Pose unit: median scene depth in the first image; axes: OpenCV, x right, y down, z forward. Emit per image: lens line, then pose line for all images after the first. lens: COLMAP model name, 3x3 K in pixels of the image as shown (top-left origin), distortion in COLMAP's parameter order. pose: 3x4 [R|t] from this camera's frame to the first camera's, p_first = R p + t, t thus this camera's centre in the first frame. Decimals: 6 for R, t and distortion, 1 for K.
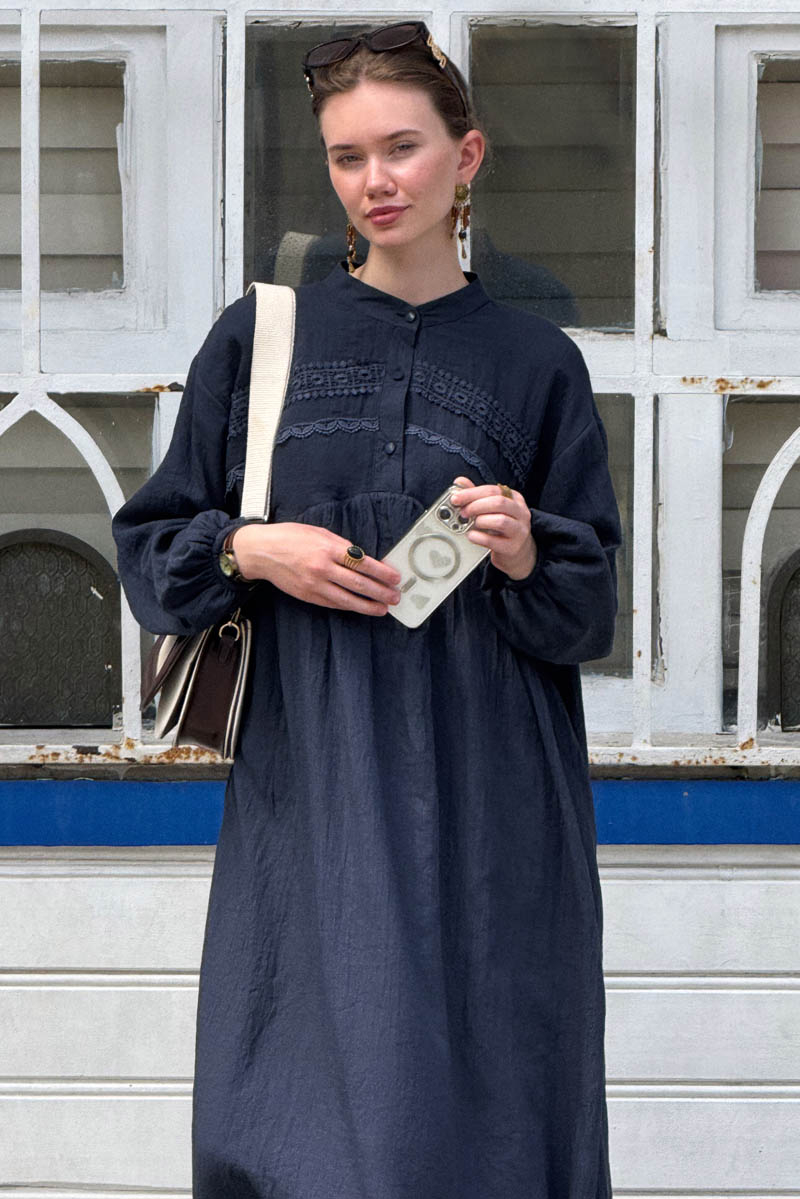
lens RADIAL K [[7896.9, 0, 433.3], [0, 7896.9, 644.1], [0, 0, 1]] dist [0.762339, 0.000000]
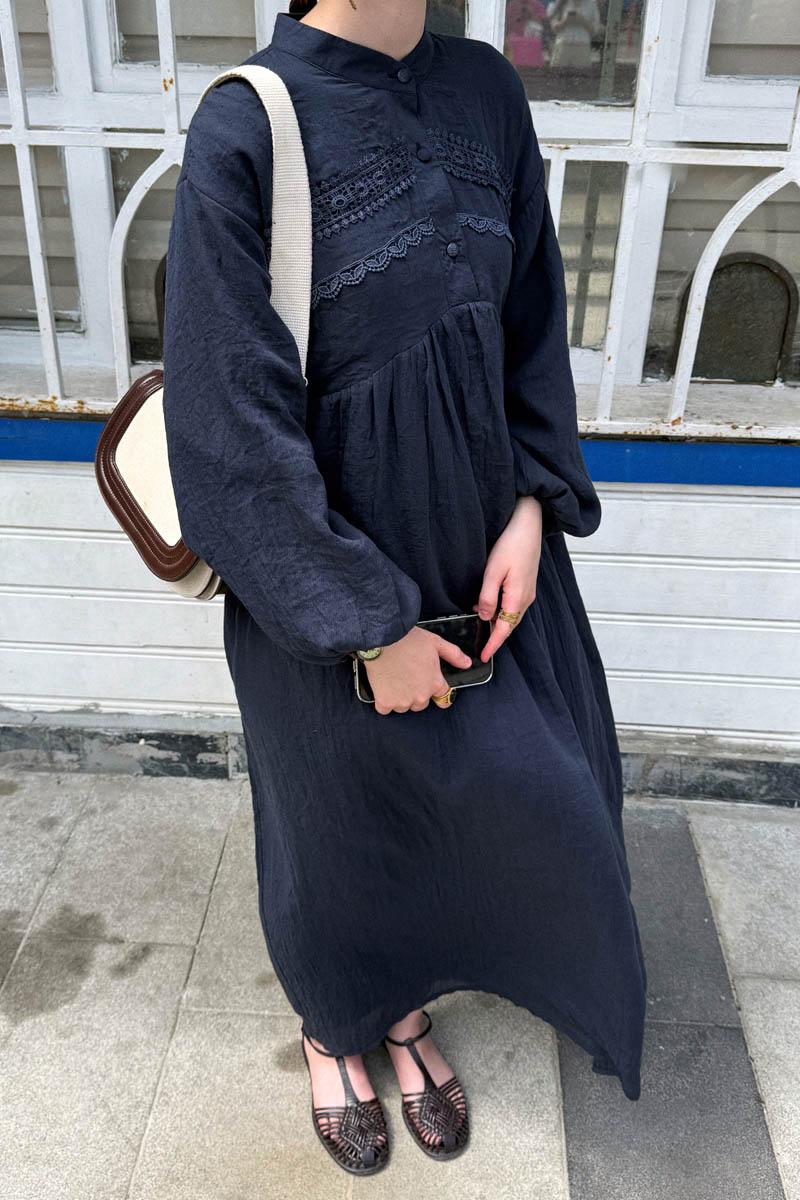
lens RADIAL K [[1063.2, 0, 389.2], [0, 1063.2, 579.9], [0, 0, 1]] dist [0.113160, -0.178815]
pose [[0.998635, 0.038731, -0.035043, -0.005301], [-0.021884, 0.919456, 0.392584, -0.037201], [0.047425, -0.391281, 0.919048, 0.803218]]
